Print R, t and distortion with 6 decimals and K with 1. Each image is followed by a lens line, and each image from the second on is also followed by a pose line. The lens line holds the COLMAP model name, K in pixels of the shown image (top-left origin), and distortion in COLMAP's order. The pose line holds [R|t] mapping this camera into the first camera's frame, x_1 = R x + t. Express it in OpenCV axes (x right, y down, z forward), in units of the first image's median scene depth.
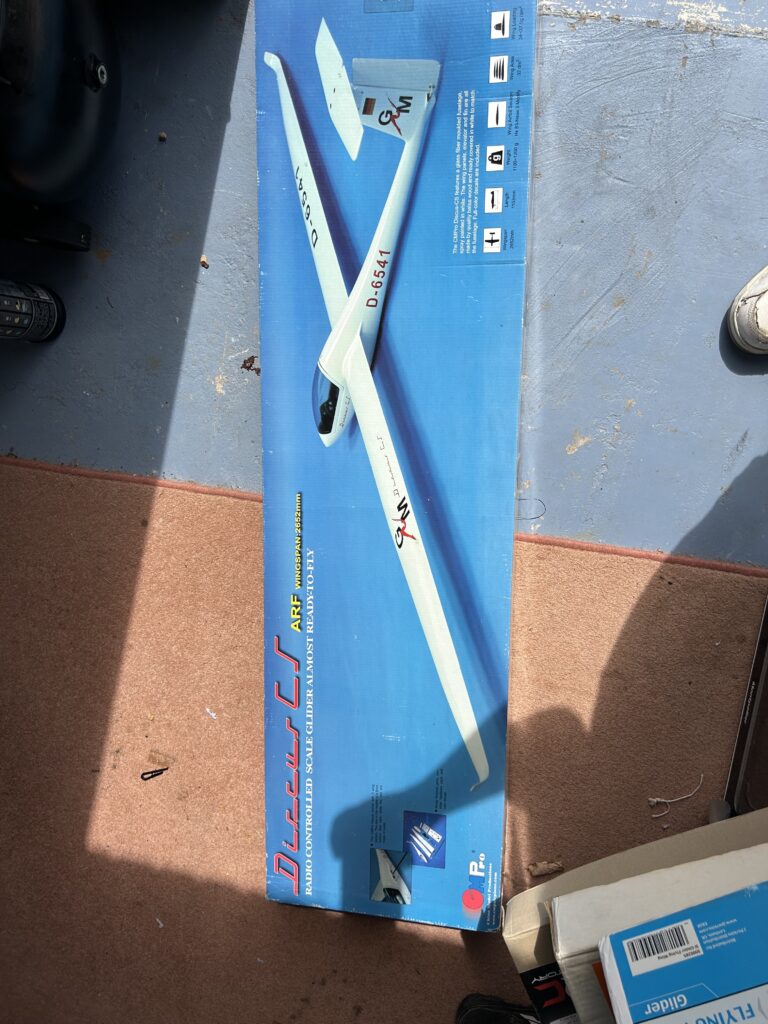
lens RADIAL K [[757.1, 0, 386.0], [0, 757.1, 515.1], [0, 0, 1]] dist [0.031423, -0.054228]
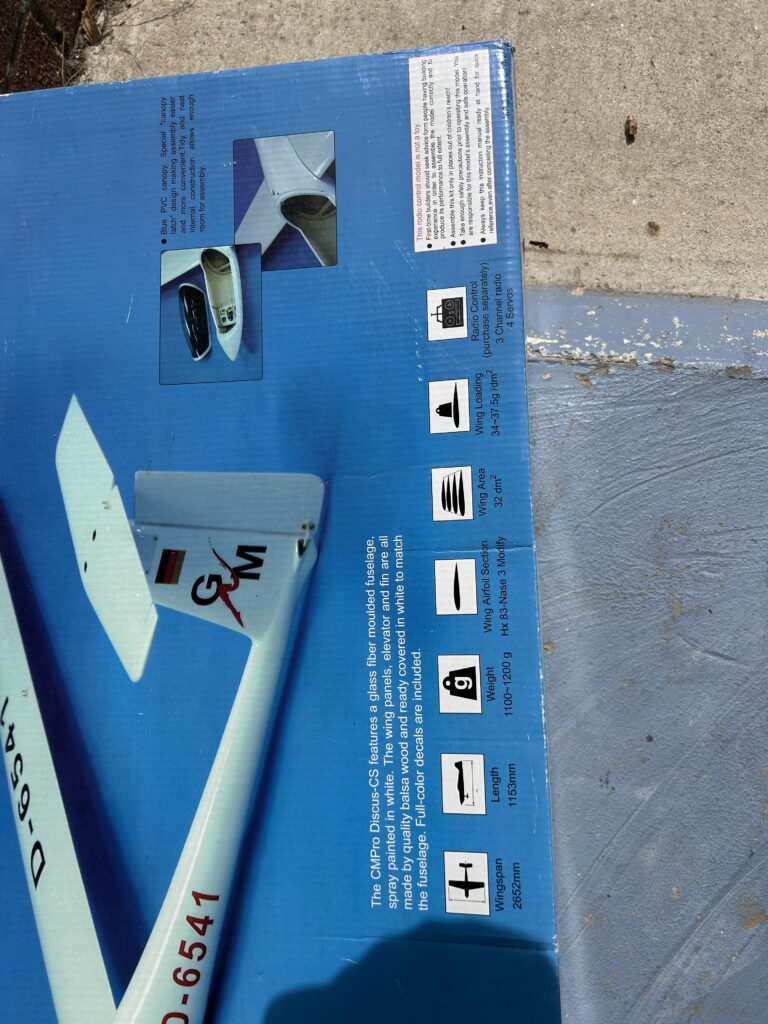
lens RADIAL K [[769.7, 0, 381.7], [0, 769.7, 474.8], [0, 0, 1]] dist [0.045475, -0.118275]
pose [[0.999005, -0.030332, 0.032696, 0.089025], [0.039692, 0.938978, -0.341679, -0.427919], [-0.020337, 0.342637, 0.939248, 0.551185]]
